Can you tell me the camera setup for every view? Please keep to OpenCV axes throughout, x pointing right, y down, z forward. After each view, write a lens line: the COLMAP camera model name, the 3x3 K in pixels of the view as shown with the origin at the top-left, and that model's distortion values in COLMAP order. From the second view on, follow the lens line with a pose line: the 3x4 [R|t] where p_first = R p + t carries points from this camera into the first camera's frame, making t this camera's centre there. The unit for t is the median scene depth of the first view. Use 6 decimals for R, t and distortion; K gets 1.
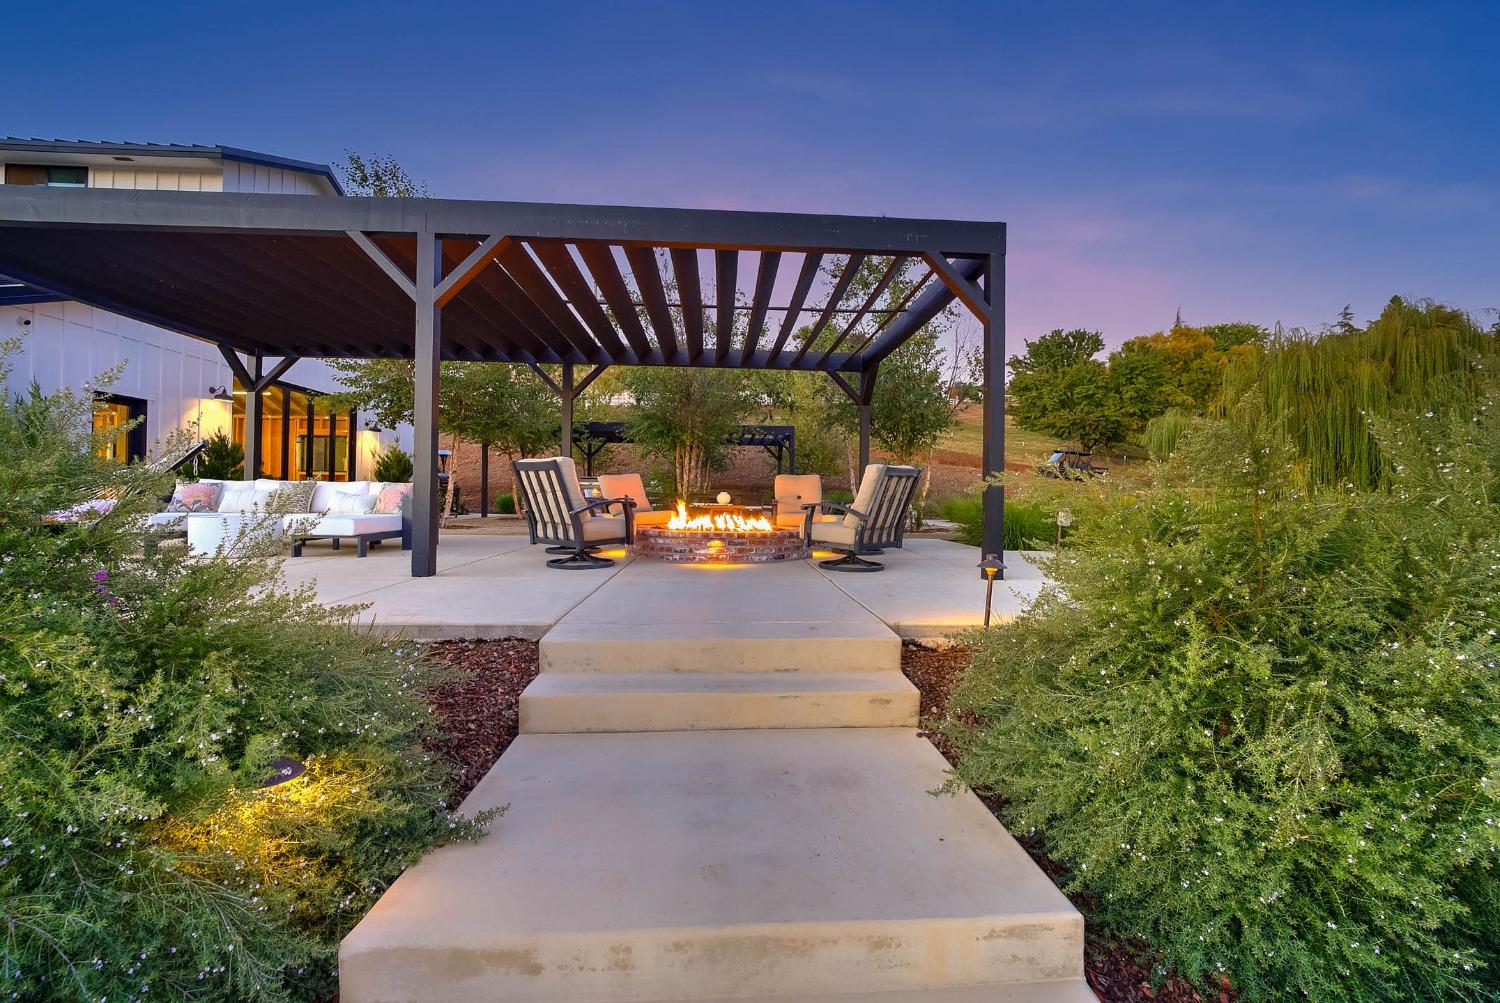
lens RADIAL K [[631.5, 0, 759.5], [0, 631.5, 496.4], [0, 0, 1]] dist [-0.016123, 0.000054]
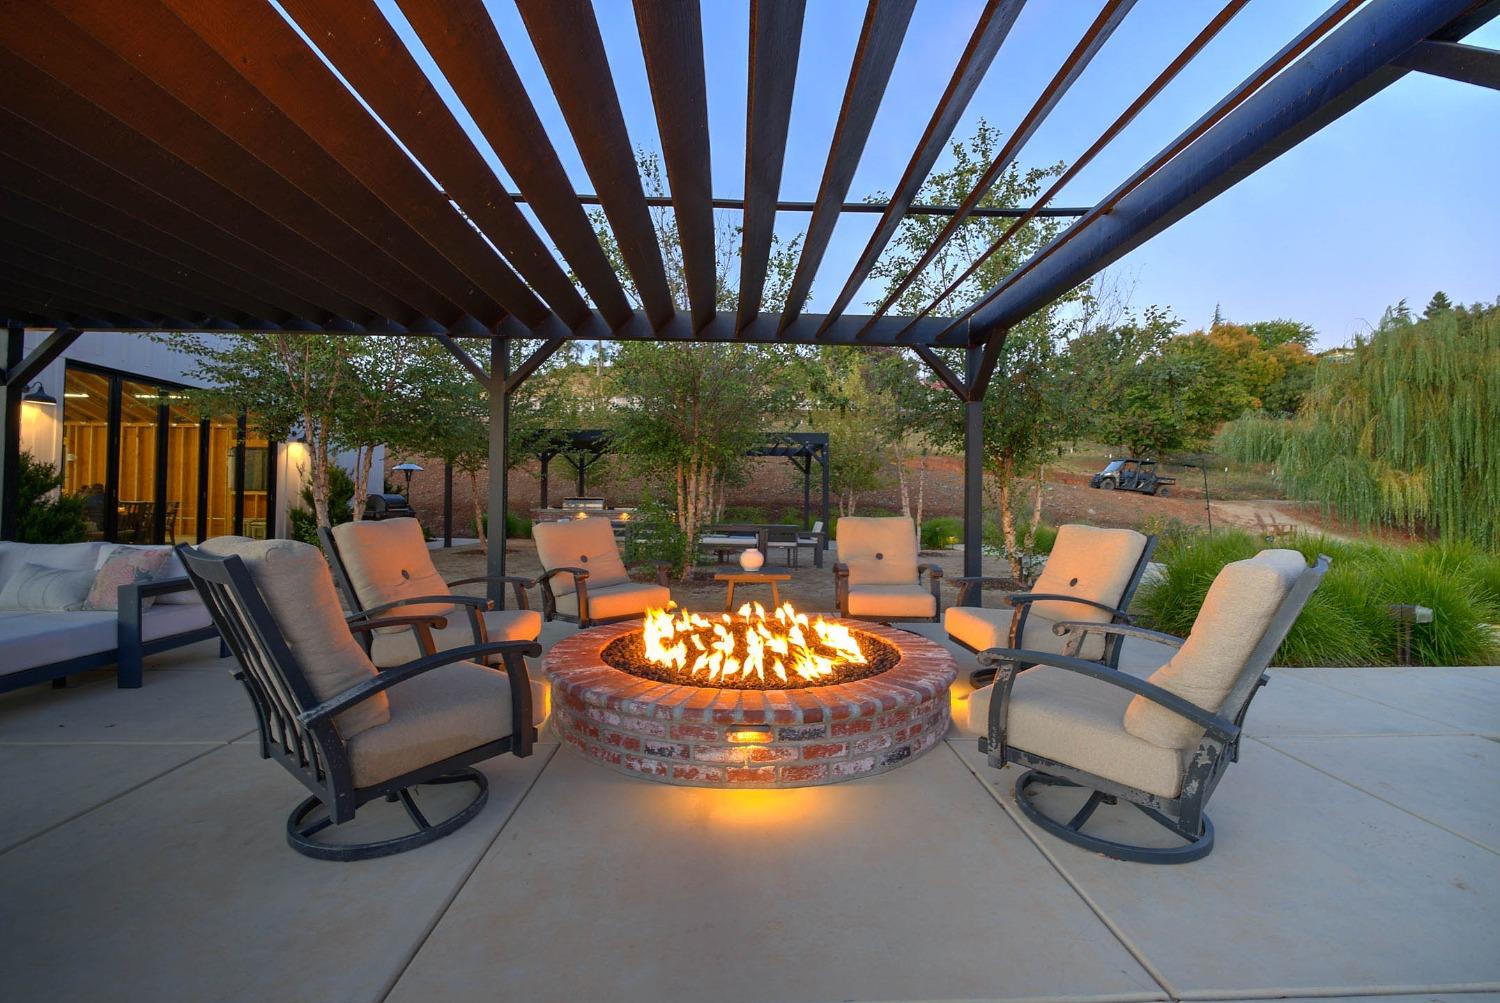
lens RADIAL K [[631.5, 0, 759.5], [0, 631.5, 496.4], [0, 0, 1]] dist [-0.016123, 0.000054]
pose [[0.999784, -0.003376, -0.020530, -0.027118], [0.003180, 0.999949, -0.009587, -0.036376], [0.020562, 0.009520, 0.999743, 0.304276]]
